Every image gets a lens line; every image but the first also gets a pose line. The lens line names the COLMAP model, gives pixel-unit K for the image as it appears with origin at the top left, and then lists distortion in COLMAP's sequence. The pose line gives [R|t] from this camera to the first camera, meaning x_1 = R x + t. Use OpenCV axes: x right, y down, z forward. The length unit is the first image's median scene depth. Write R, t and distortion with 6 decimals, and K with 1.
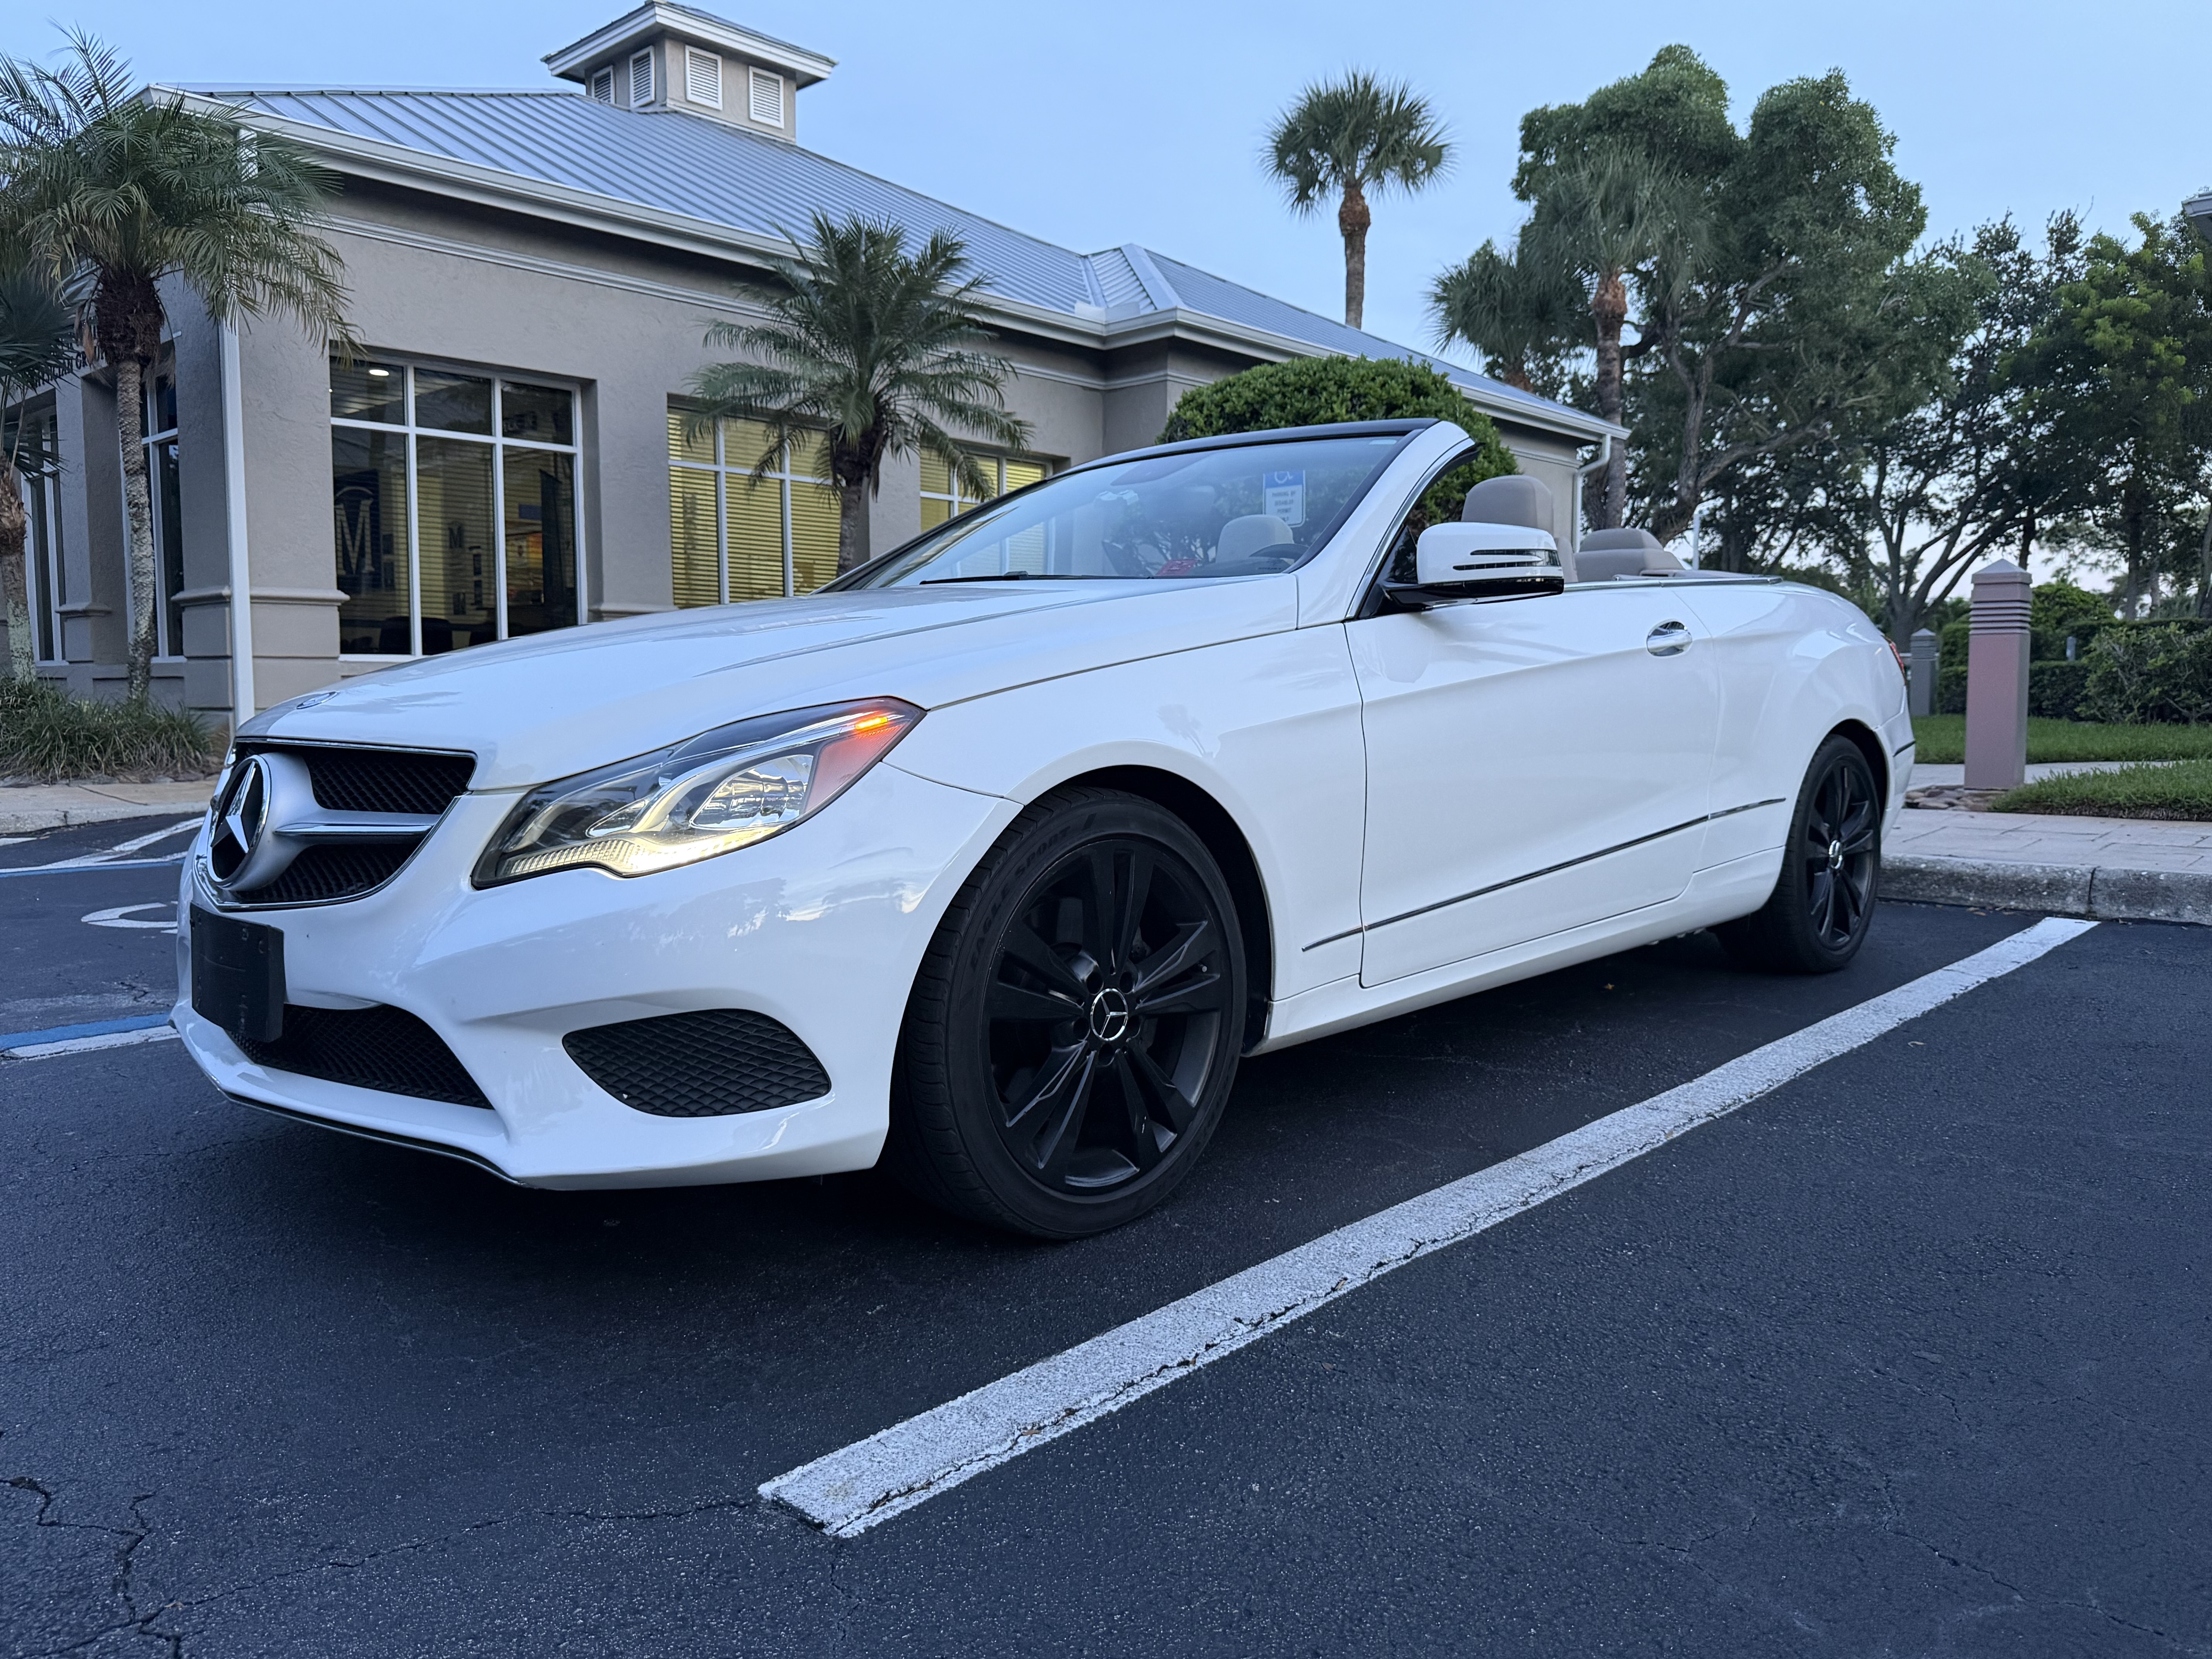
lens RADIAL K [[1645.9, 0, 1104.2], [0, 1645.9, 828.1], [0, 0, 1]] dist [-0.002911, -0.015462]
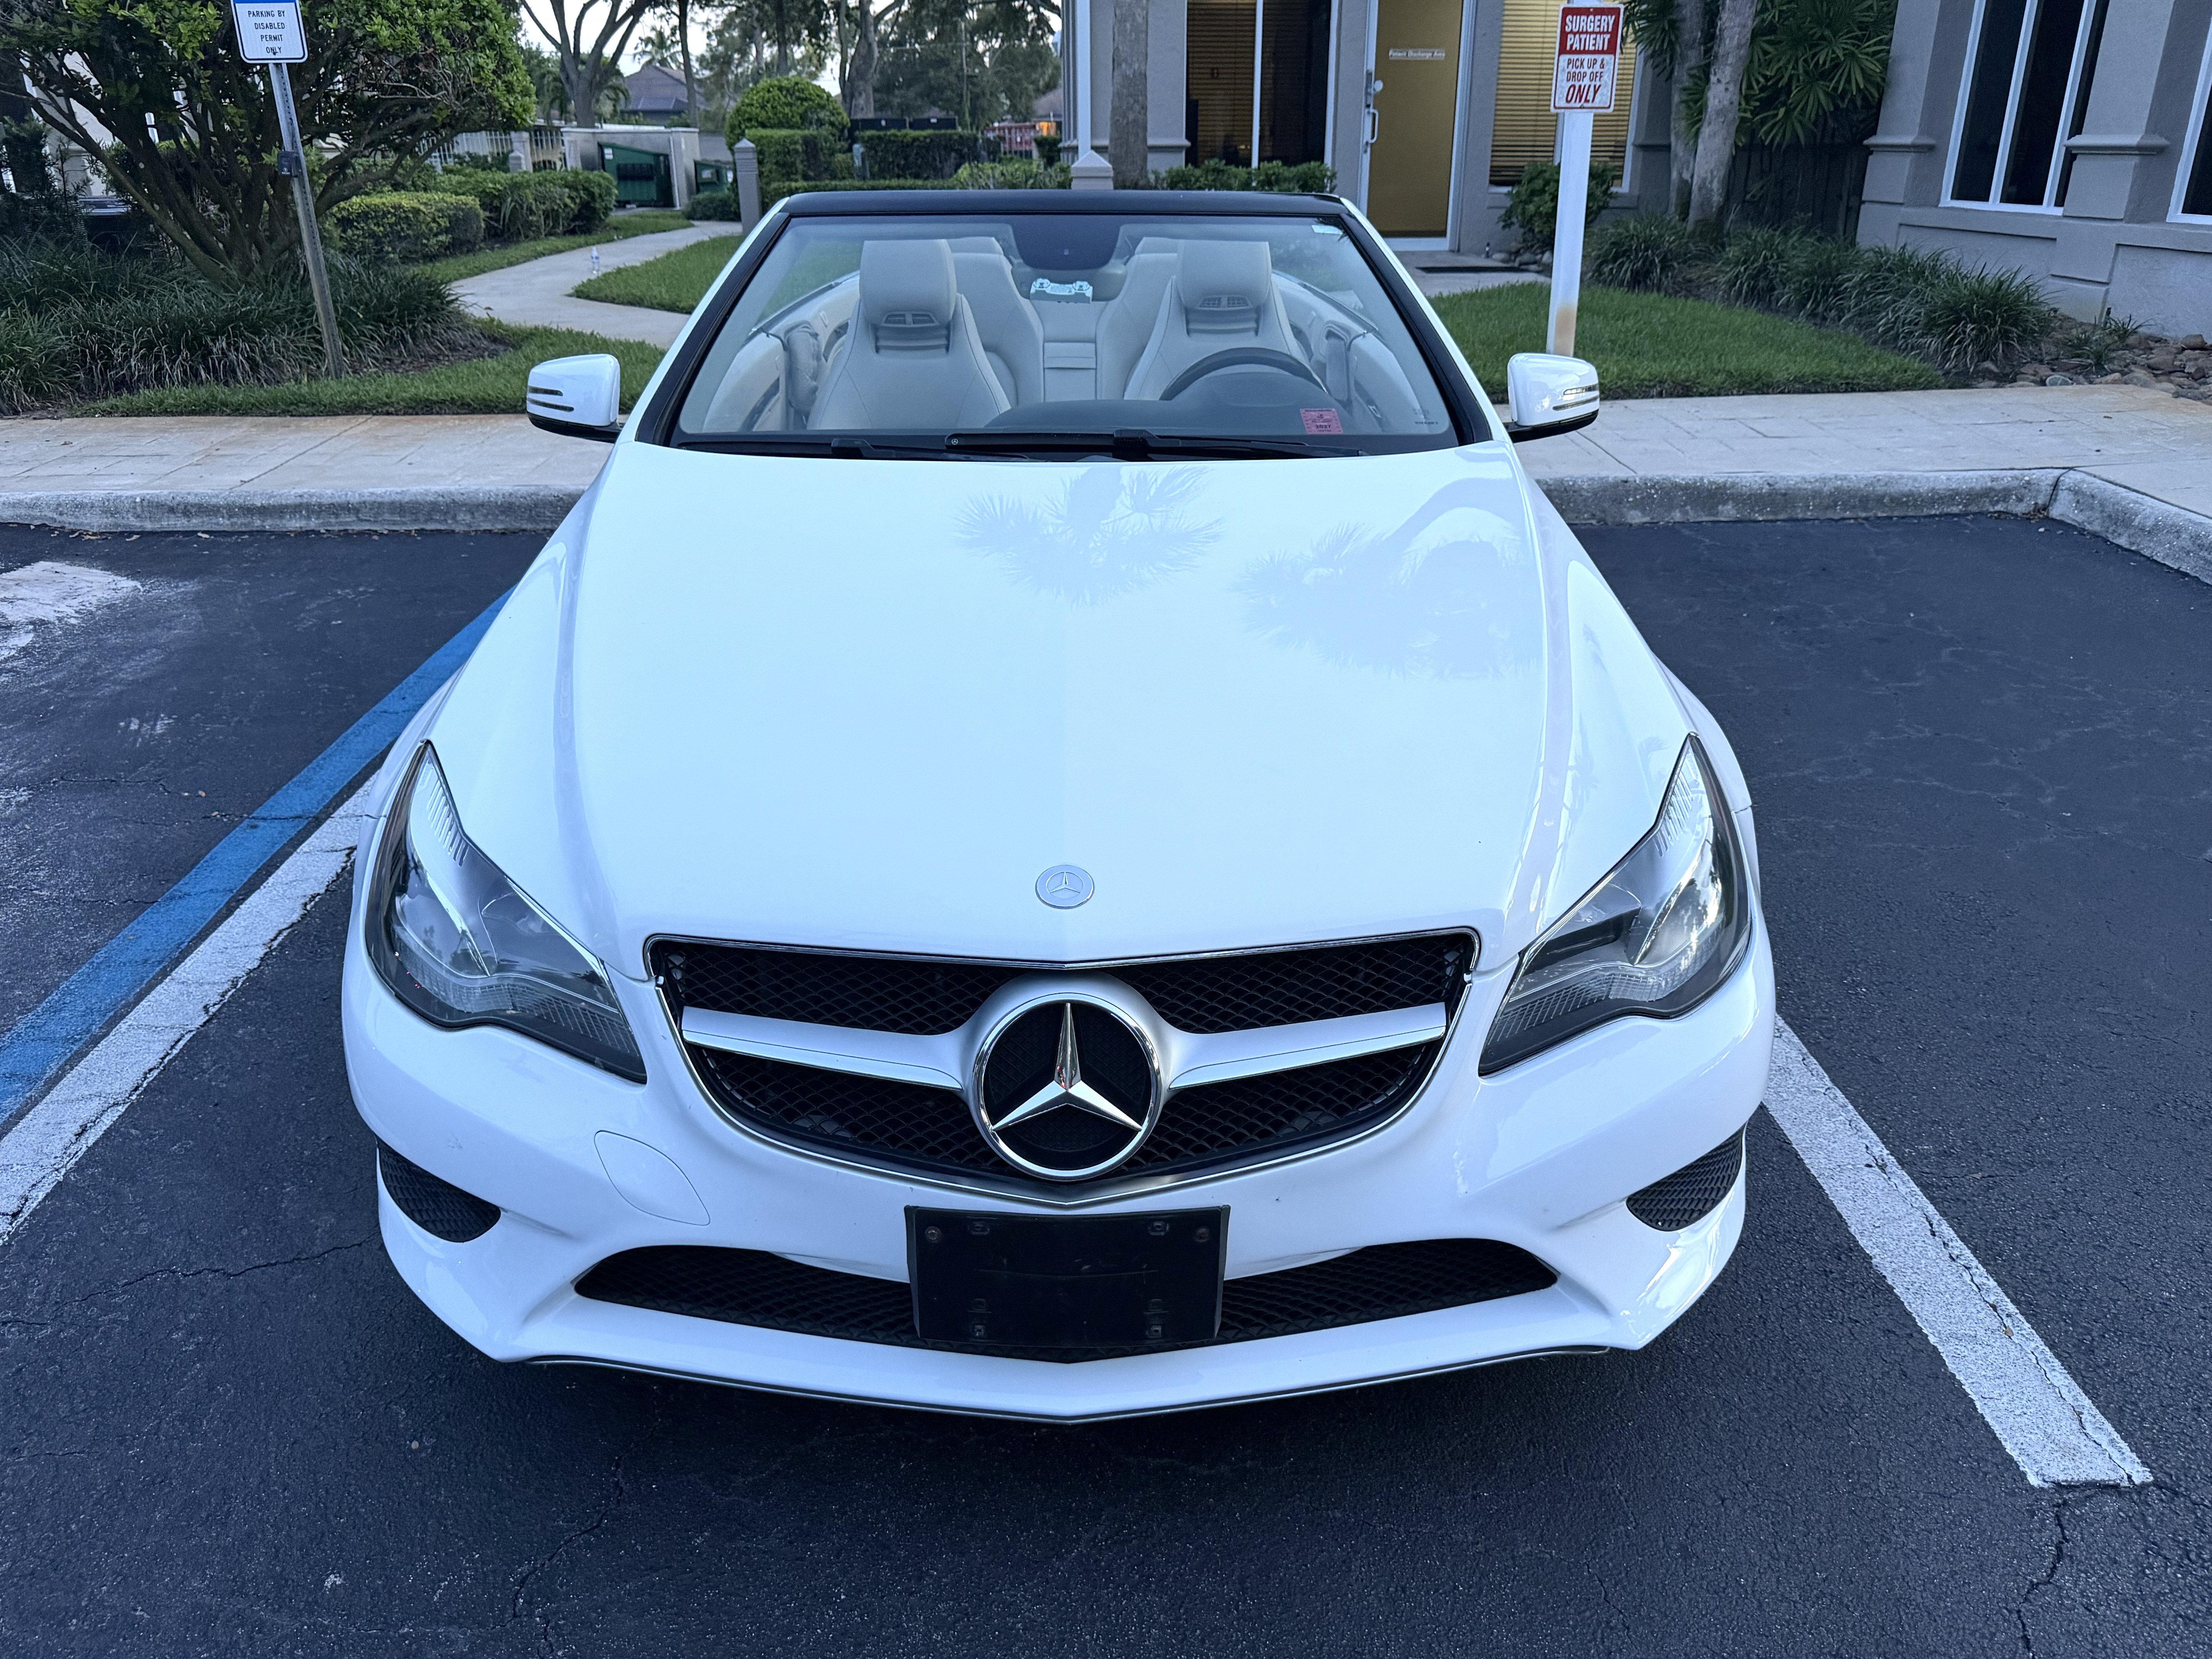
lens RADIAL K [[1645.9, 0, 1118.1], [0, 1645.9, 824.4], [0, 0, 1]] dist [-0.002911, -0.015462]
pose [[0.714583, -0.268083, 0.646144, -1.003531], [0.060401, 0.943851, 0.324802, -0.363781], [-0.696938, -0.193071, 0.690653, 0.549857]]
